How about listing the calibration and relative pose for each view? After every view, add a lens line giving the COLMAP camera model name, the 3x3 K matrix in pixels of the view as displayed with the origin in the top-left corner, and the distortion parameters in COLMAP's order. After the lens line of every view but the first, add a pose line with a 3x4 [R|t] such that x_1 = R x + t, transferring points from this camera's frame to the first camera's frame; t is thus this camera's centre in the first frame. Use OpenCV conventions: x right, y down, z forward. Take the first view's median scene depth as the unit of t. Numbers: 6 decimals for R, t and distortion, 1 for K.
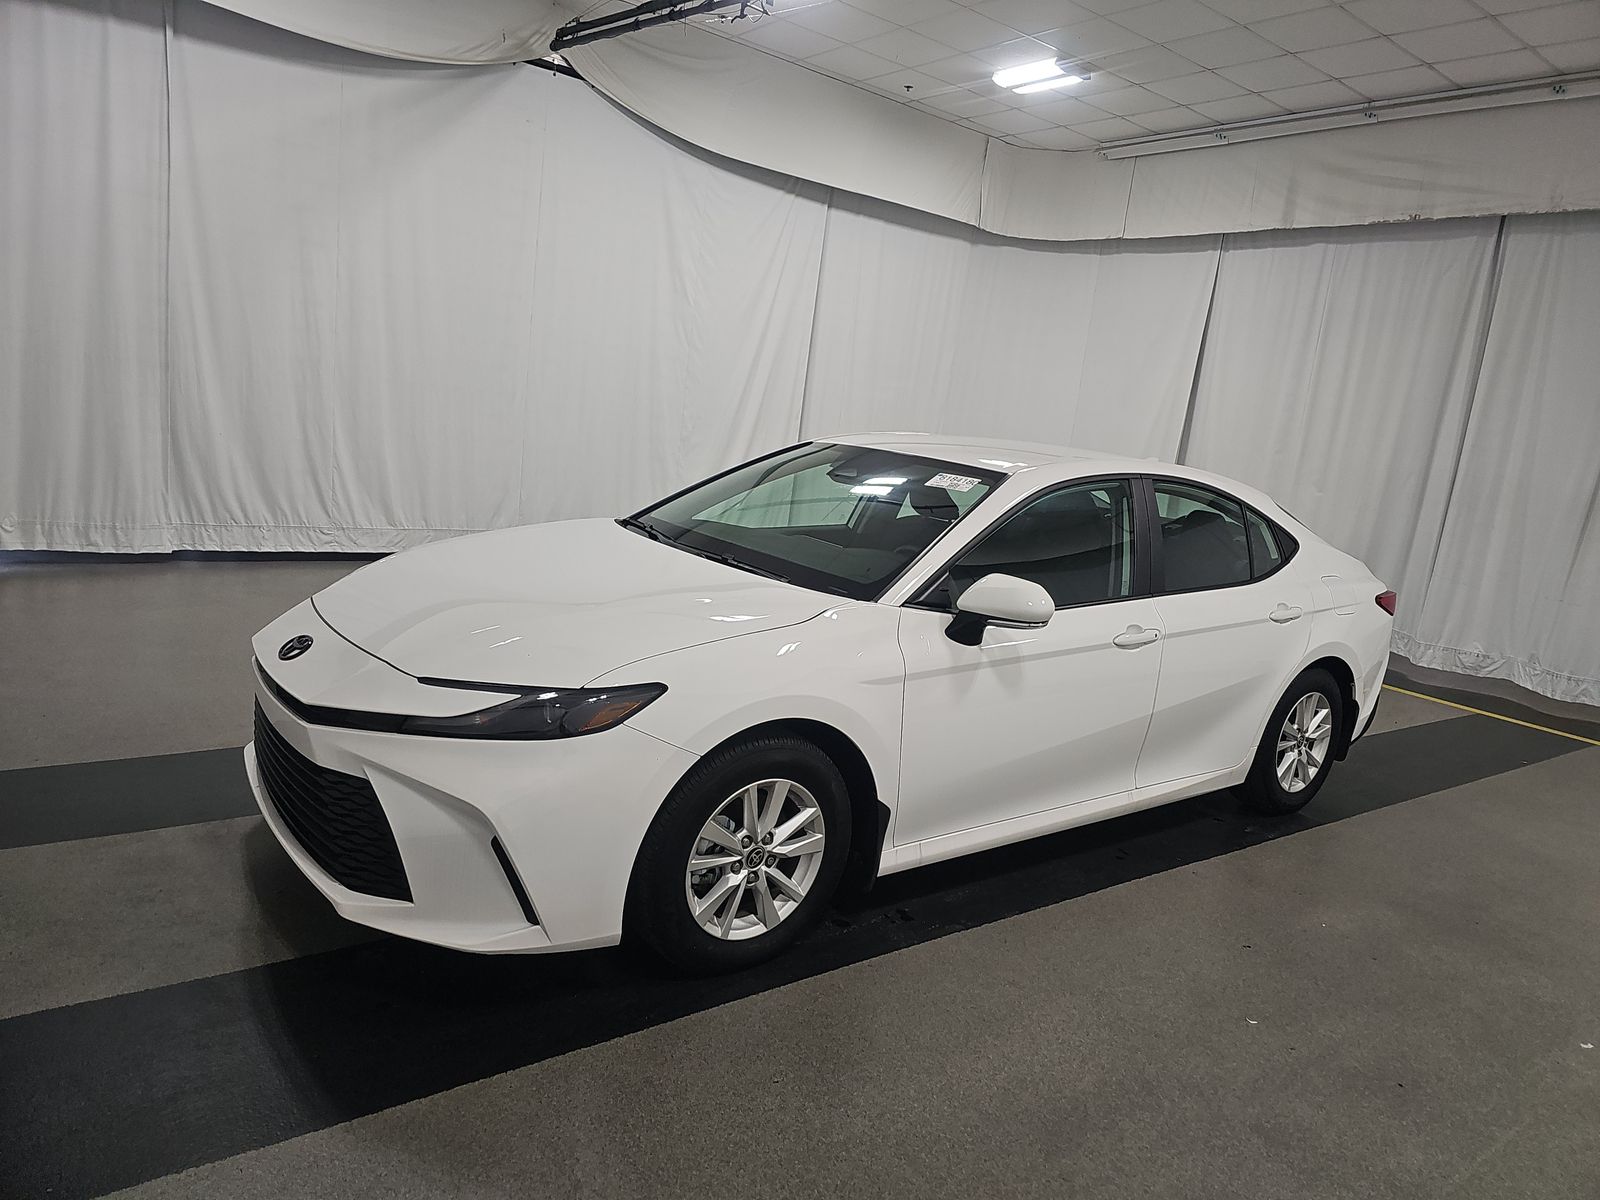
lens RADIAL K [[1059.2, 0, 800.0], [0, 1059.2, 600.0], [0, 0, 1]] dist [0.043343, -0.060070]
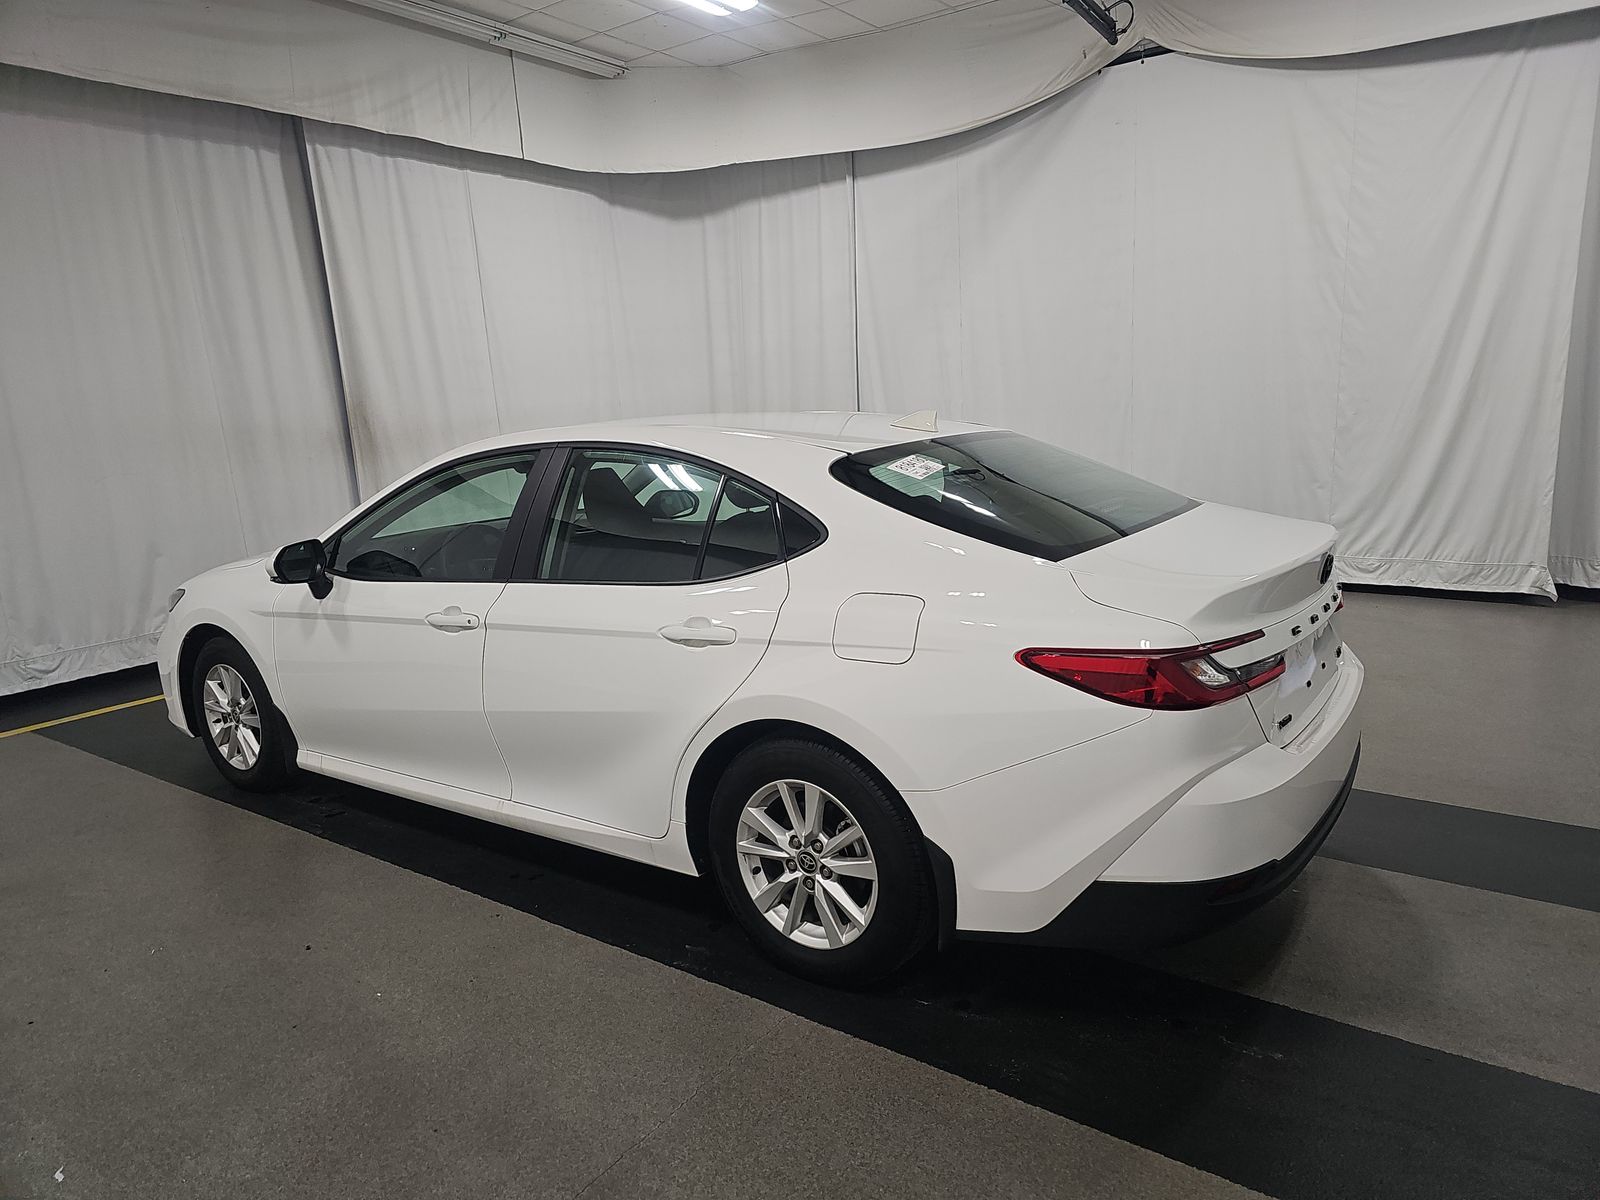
lens RADIAL K [[1059.2, 0, 800.0], [0, 1059.2, 600.0], [0, 0, 1]] dist [0.043343, -0.060070]
pose [[0.289636, 0.051315, -0.955760, 0.886363], [-0.093214, 0.995327, 0.025192, -0.022876], [0.952587, 0.081794, 0.293066, 0.692899]]
